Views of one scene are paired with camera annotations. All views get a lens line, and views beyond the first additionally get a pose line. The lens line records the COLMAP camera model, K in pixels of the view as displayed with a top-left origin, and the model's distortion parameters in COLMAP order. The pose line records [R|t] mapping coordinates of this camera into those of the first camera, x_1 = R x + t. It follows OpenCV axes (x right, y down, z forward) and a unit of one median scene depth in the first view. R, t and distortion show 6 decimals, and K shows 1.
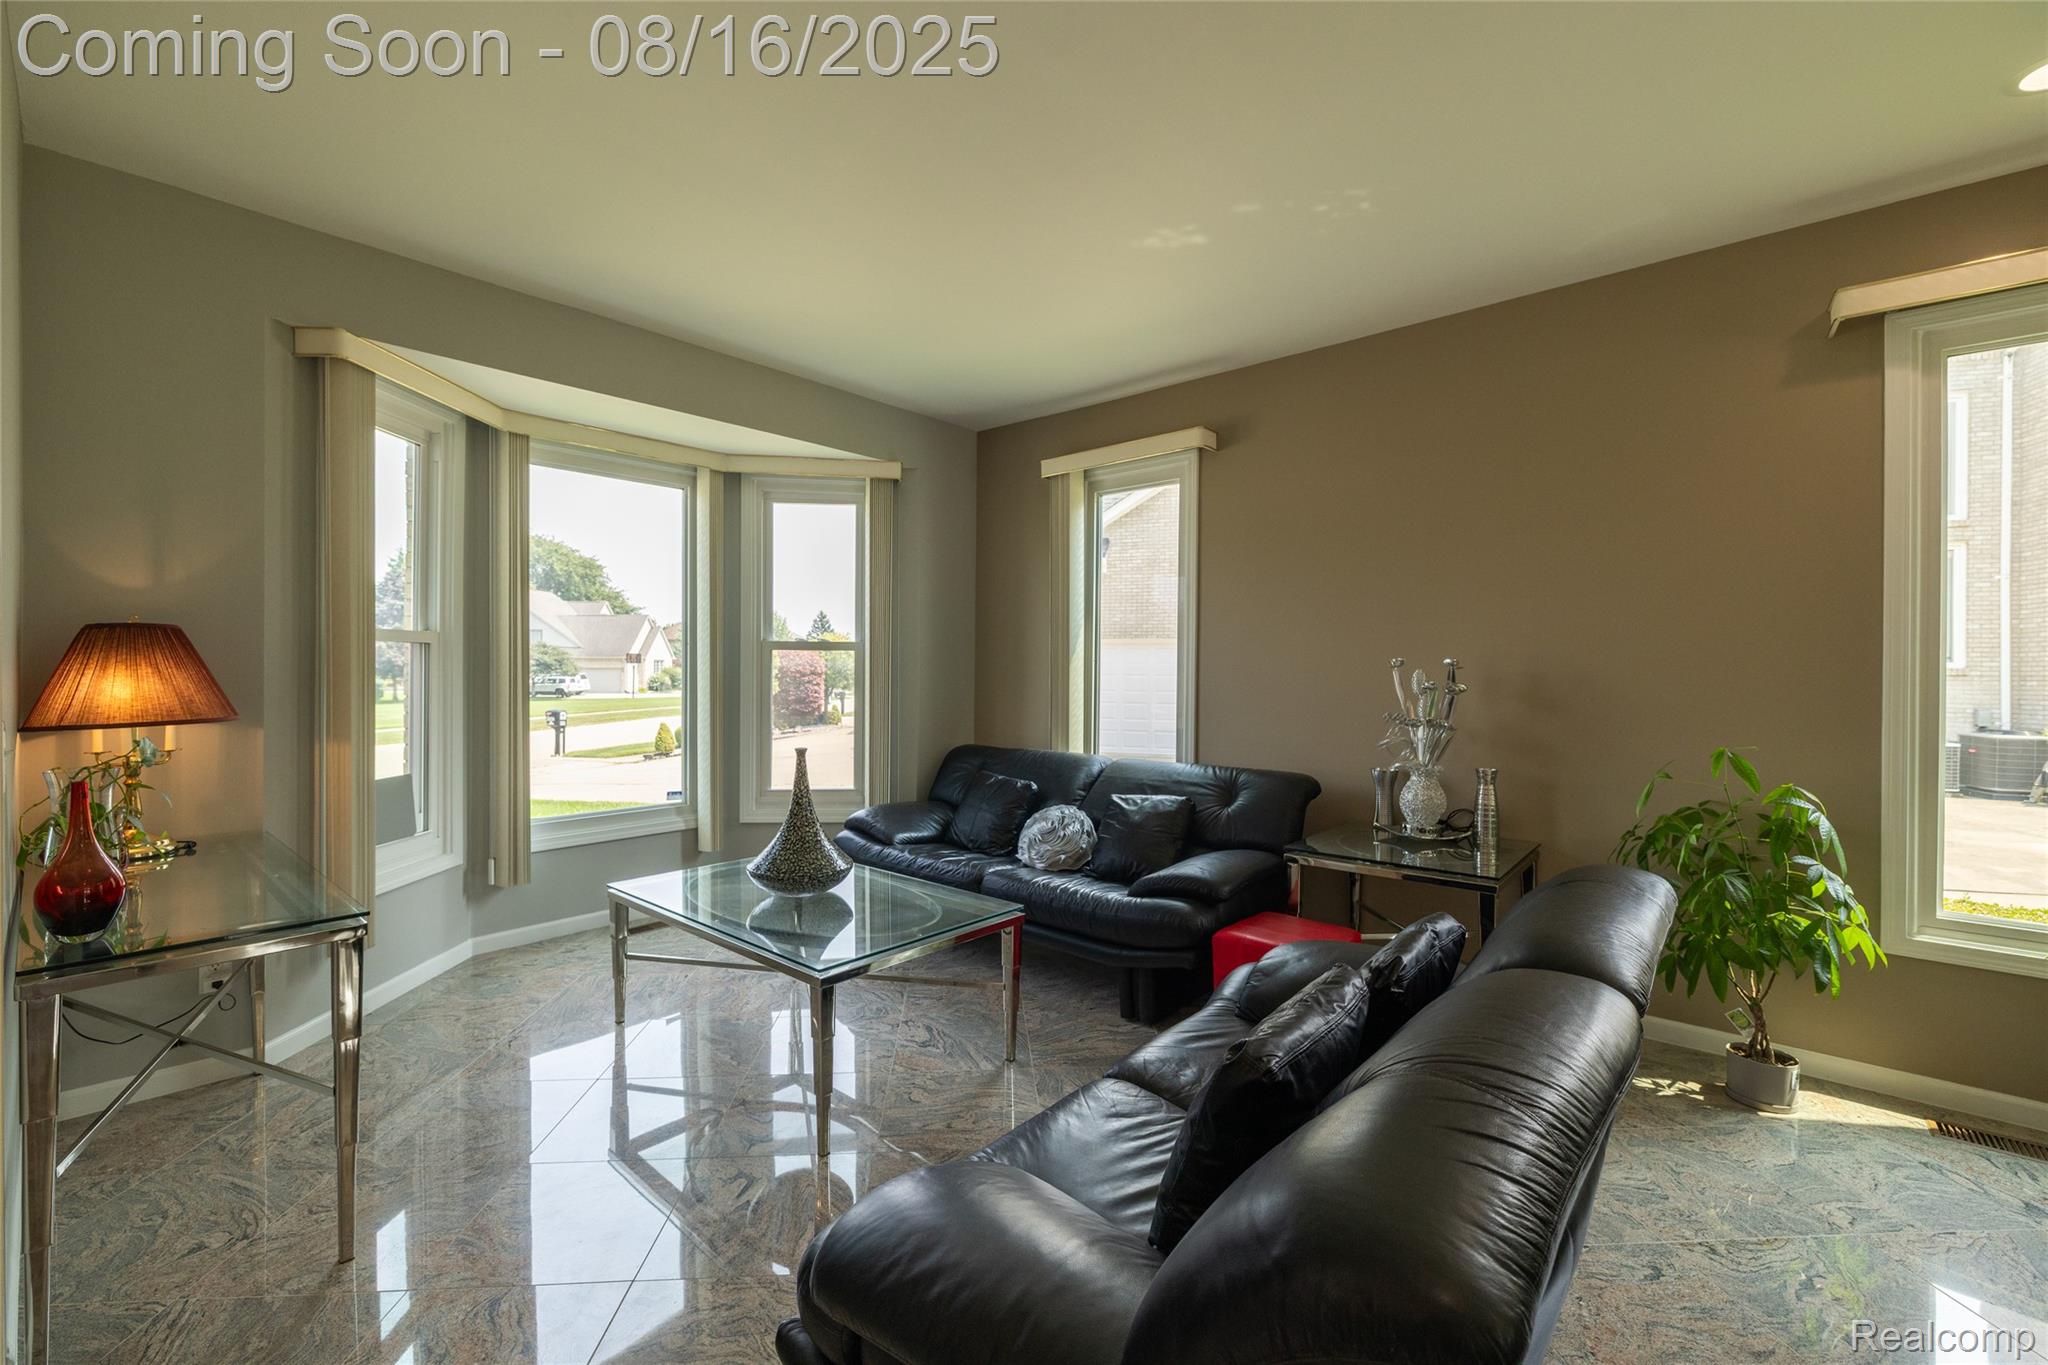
lens RADIAL K [[868.0, 0, 1014.4], [0, 868.0, 680.7], [0, 0, 1]] dist [-0.000325, -0.000057]
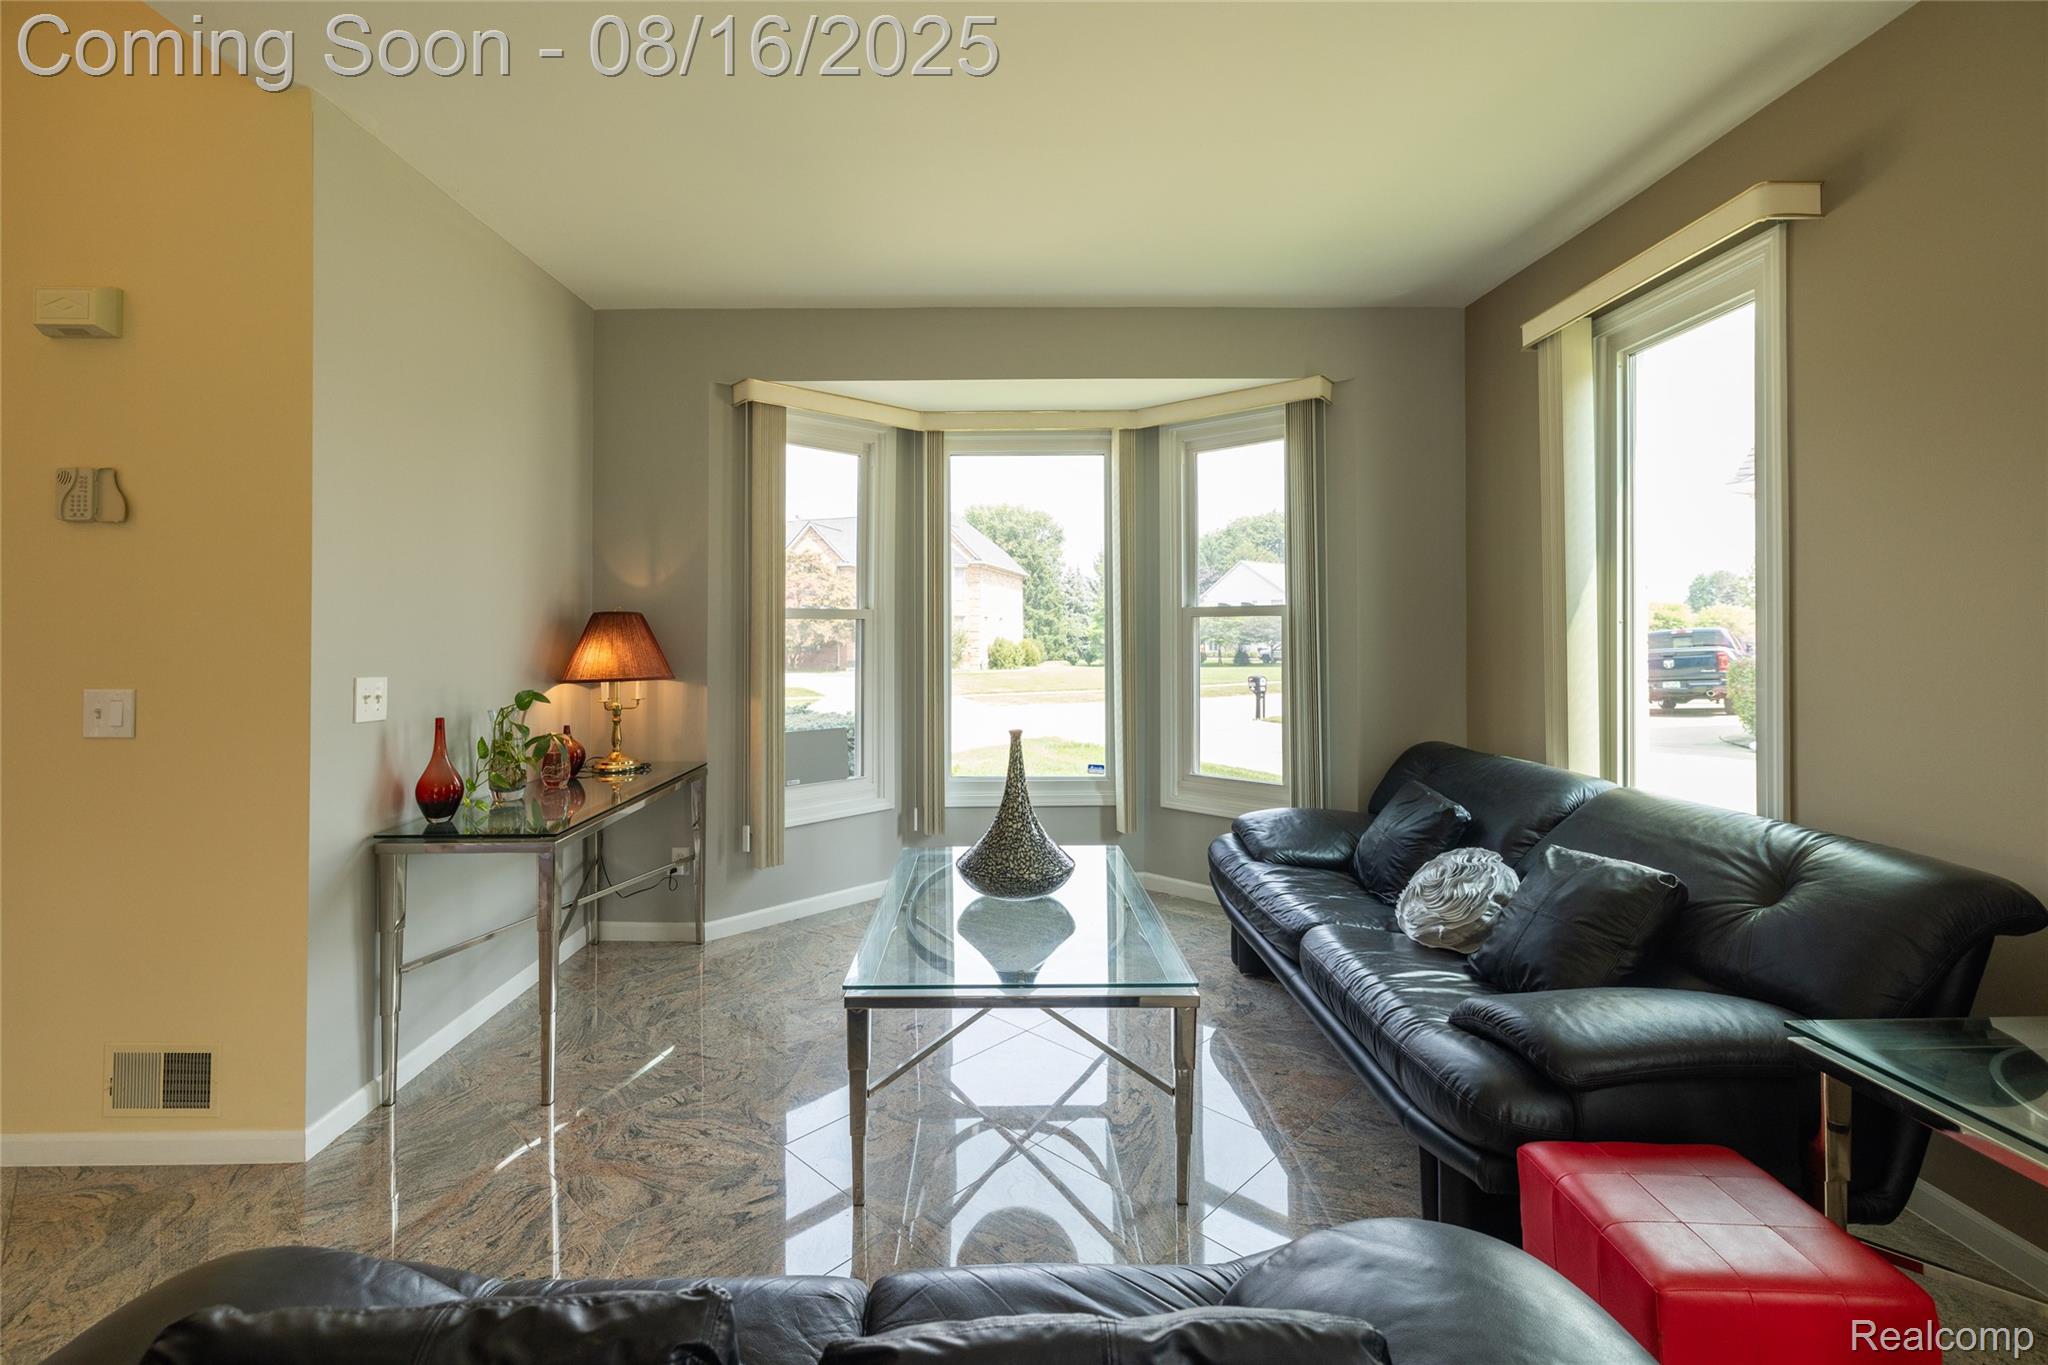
lens RADIAL K [[879.2, 0, 1016.5], [0, 879.2, 619.6], [0, 0, 1]] dist [0.000734, -0.000087]
pose [[0.654853, -0.021641, -0.755446, 0.321292], [-0.002070, 0.999535, -0.030427, -0.005311], [0.755753, 0.021489, 0.654504, 0.304938]]
